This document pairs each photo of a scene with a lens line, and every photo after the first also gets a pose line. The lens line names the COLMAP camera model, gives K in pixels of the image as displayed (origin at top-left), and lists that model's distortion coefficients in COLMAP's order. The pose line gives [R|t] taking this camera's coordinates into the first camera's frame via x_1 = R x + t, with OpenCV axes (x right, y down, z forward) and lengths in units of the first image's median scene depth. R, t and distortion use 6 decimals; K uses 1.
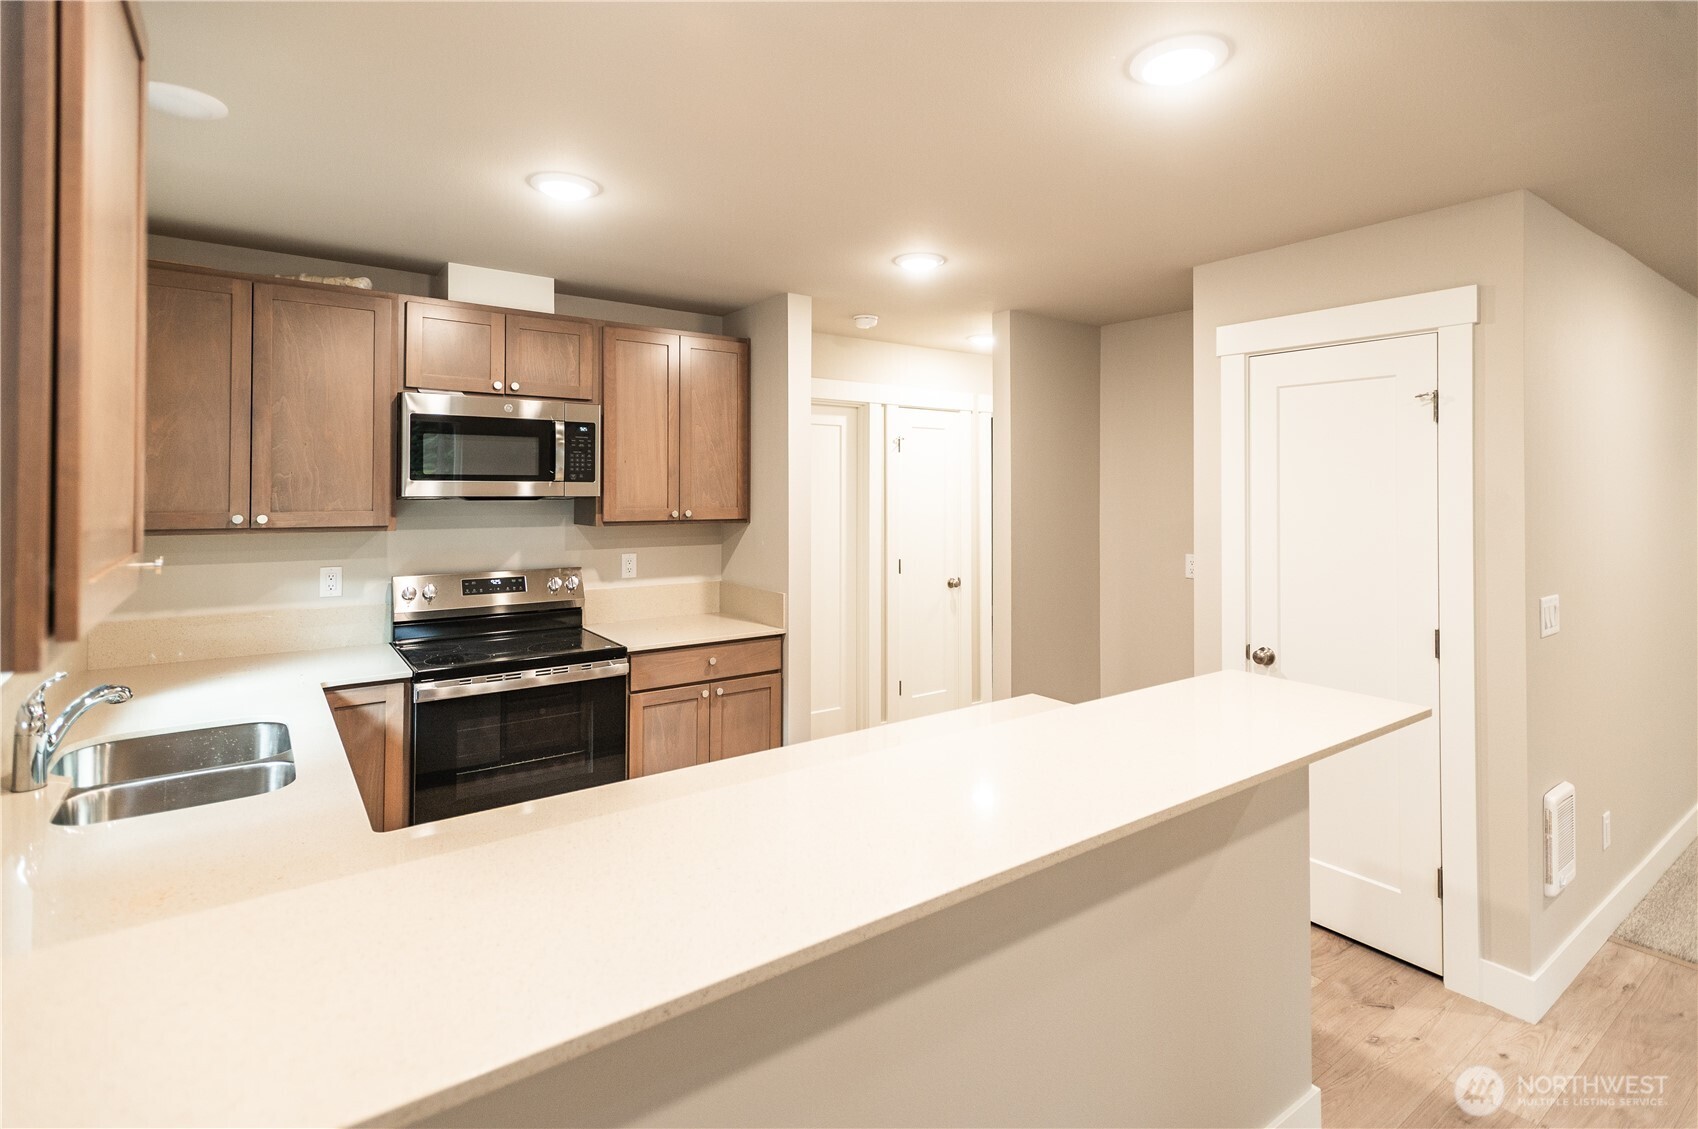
lens RADIAL K [[813.9, 0, 857.9], [0, 813.9, 483.6], [0, 0, 1]] dist [0.014095, 0.000069]
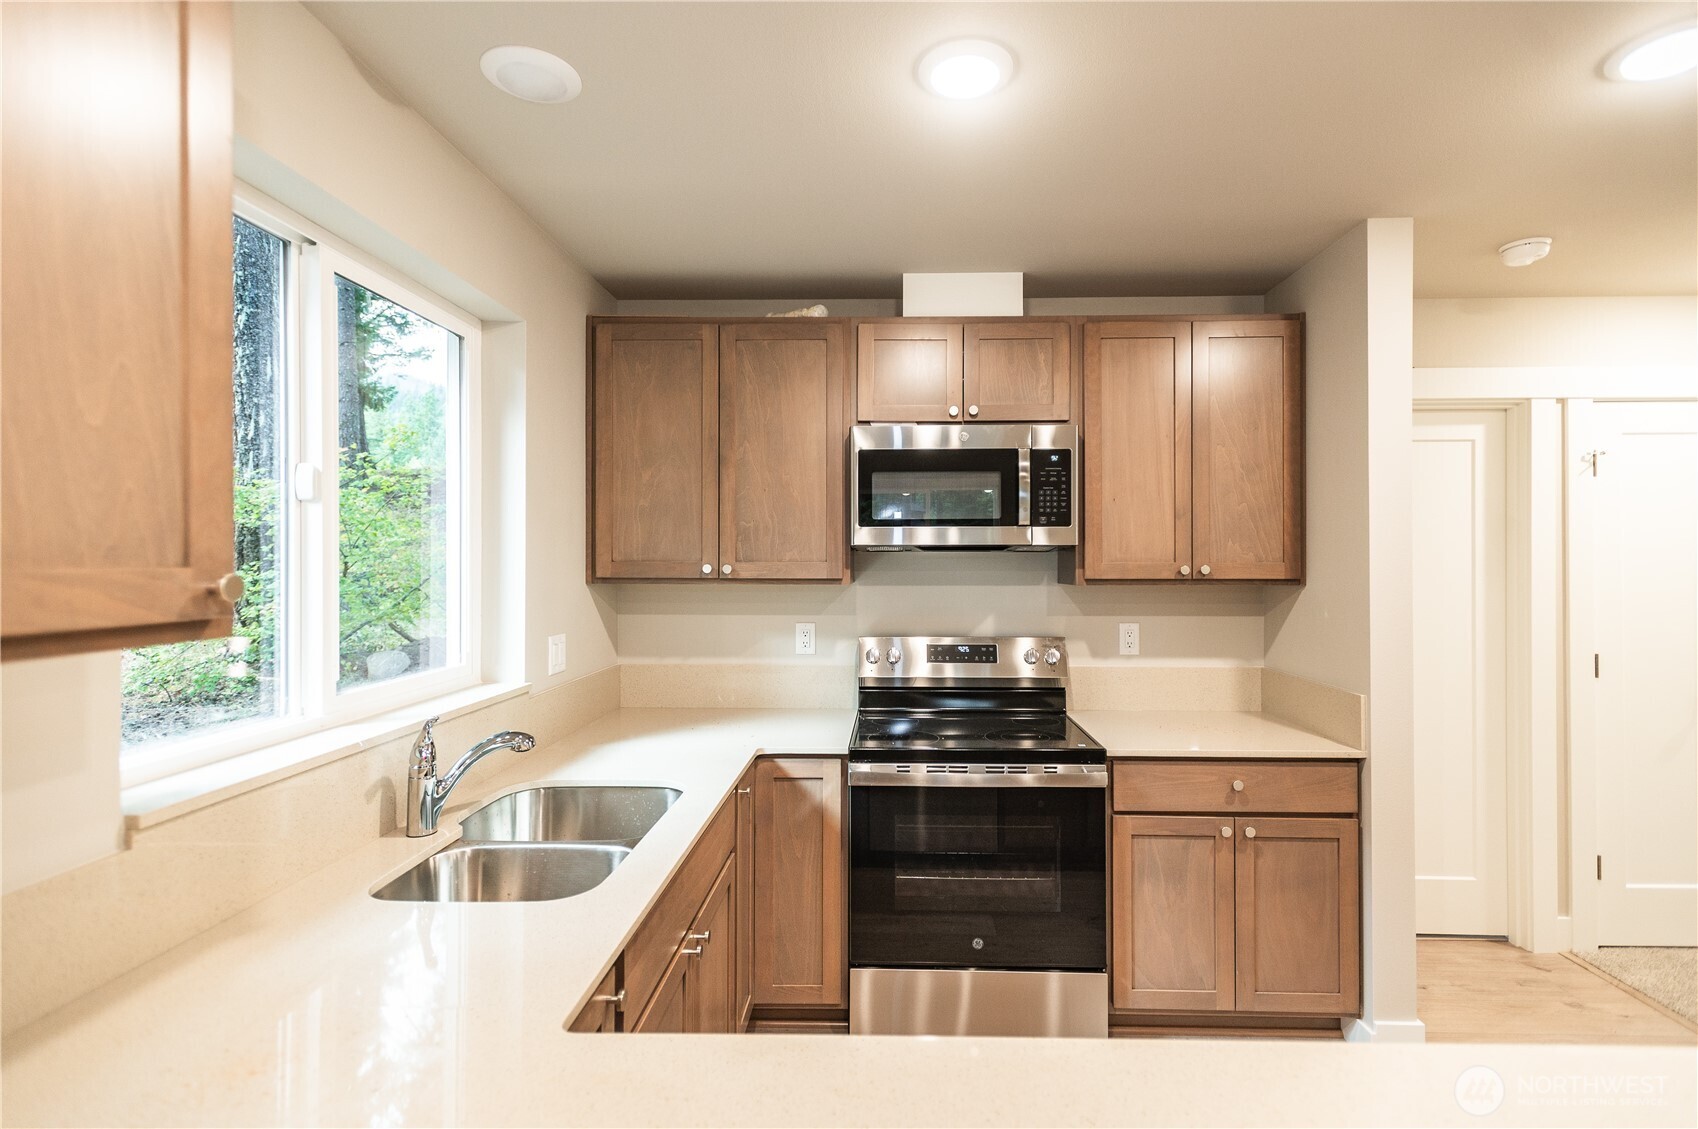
lens RADIAL K [[802.1, 0, 879.9], [0, 802.1, 567.2], [0, 0, 1]] dist [0.009965, -0.000405]
pose [[0.793056, -0.003144, -0.609140, -0.006870], [0.008496, 0.999947, 0.005900, 0.030142], [0.609089, -0.009854, 0.793041, 0.291976]]
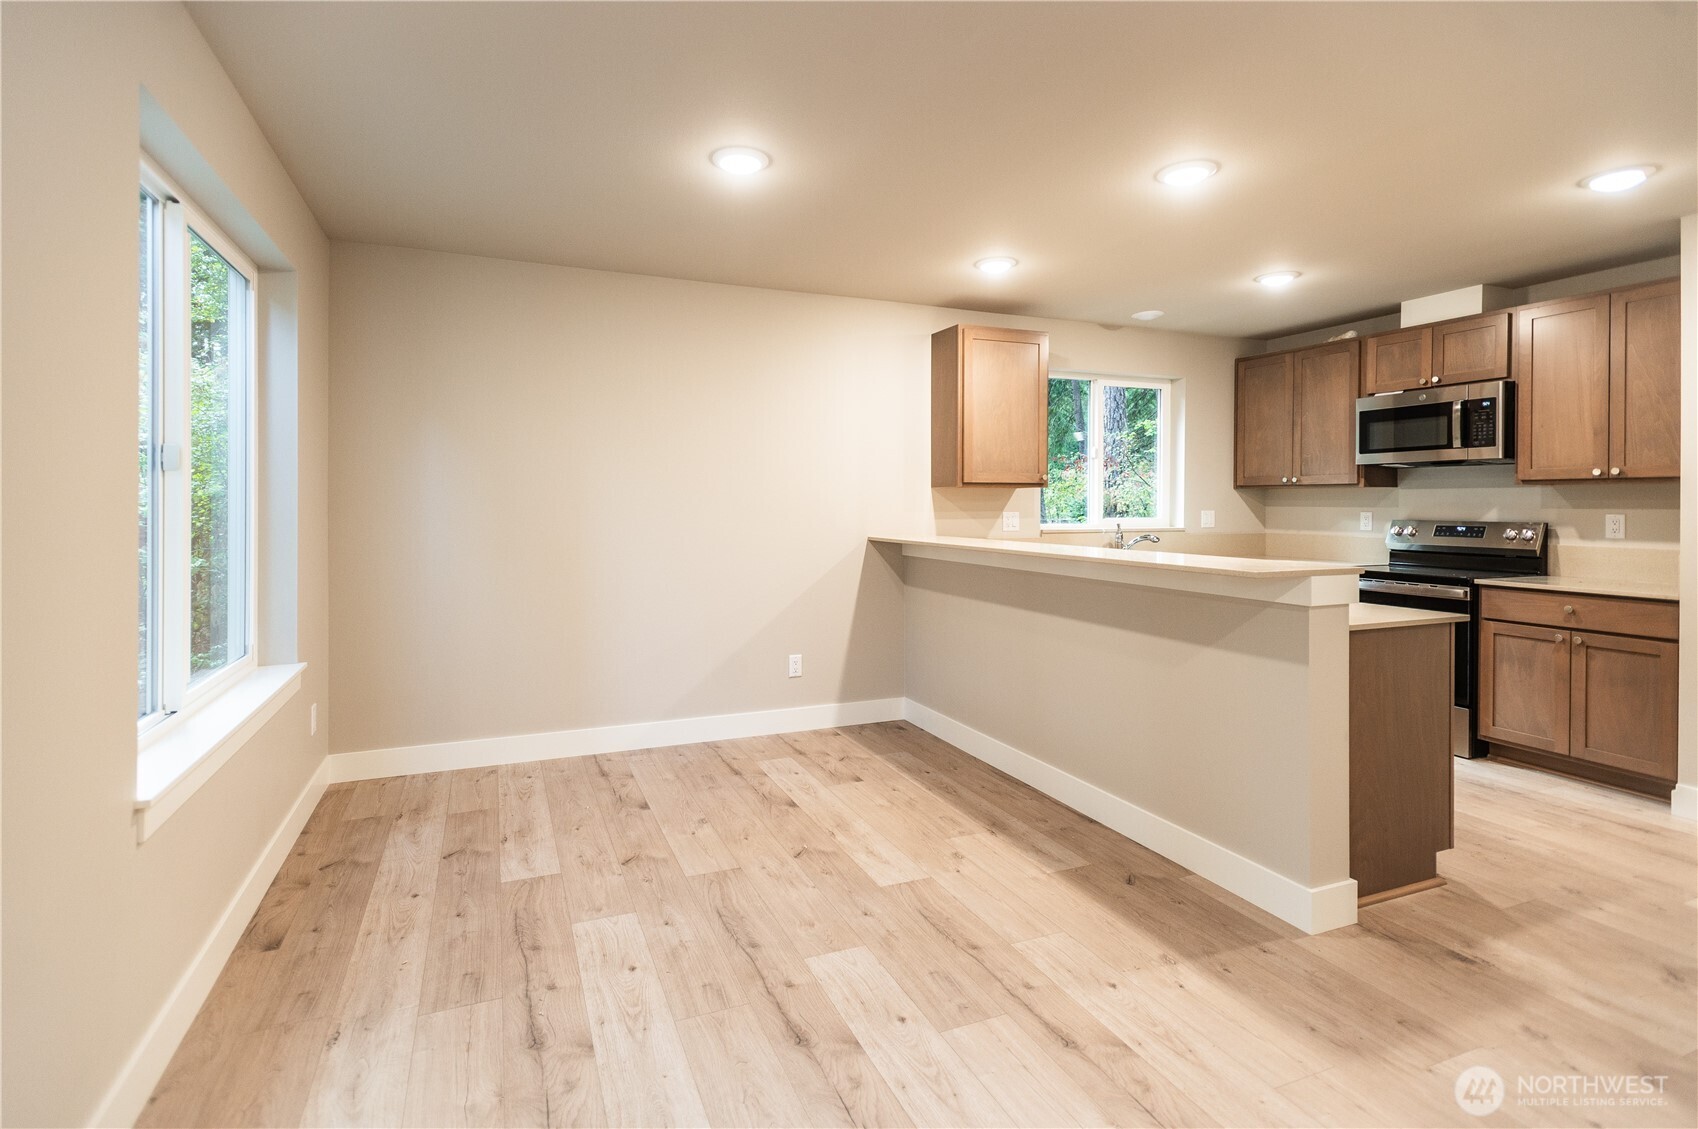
lens RADIAL K [[804.5, 0, 813.9], [0, 804.5, 514.2], [0, 0, 1]] dist [0.025954, -0.013293]
pose [[-0.247010, 0.005520, -0.968997, 1.074785], [0.001201, 0.999985, 0.005390, 0.089436], [0.969012, 0.000168, -0.247013, 0.321528]]
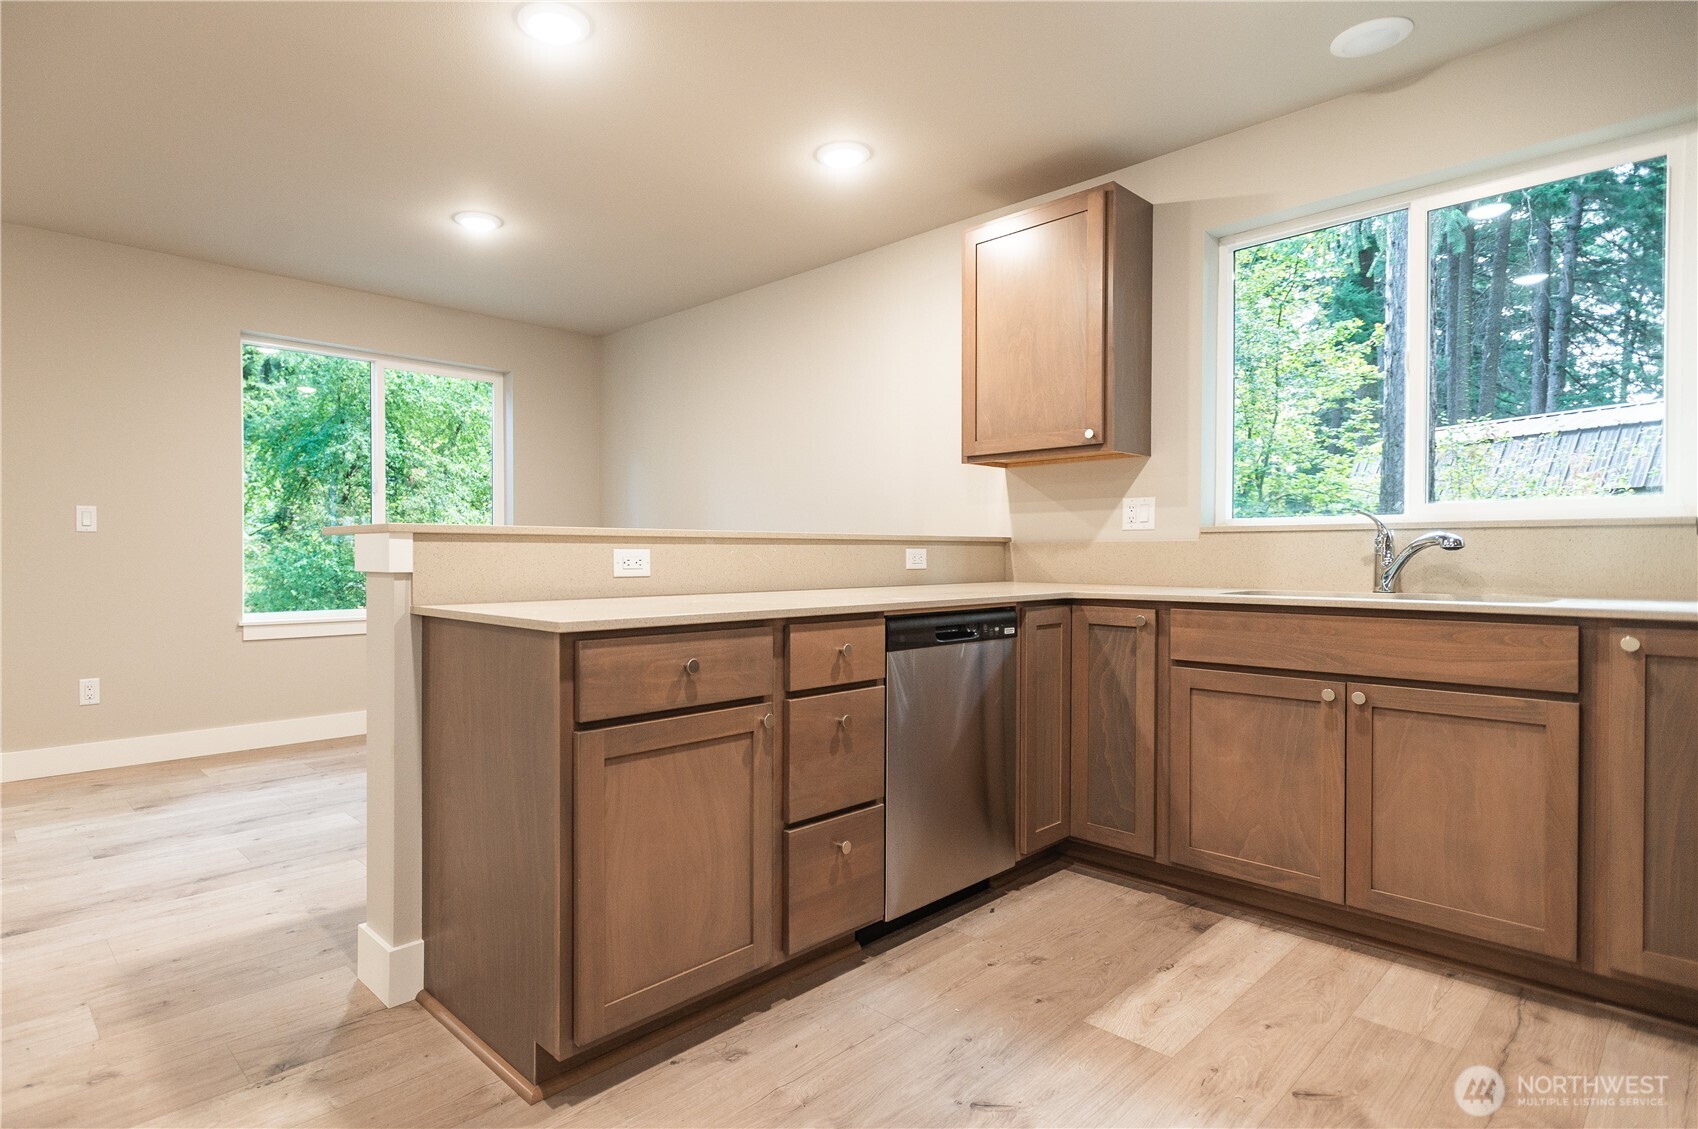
lens RADIAL K [[881.1, 0, 738.7], [0, 881.1, 558.3], [0, 0, 1]] dist [0.004394, 0.000438]
pose [[-0.993881, -0.005665, -0.110313, 0.120855], [-0.006235, 0.999969, 0.004826, 0.155678], [0.110282, 0.005485, -0.993885, 1.185380]]
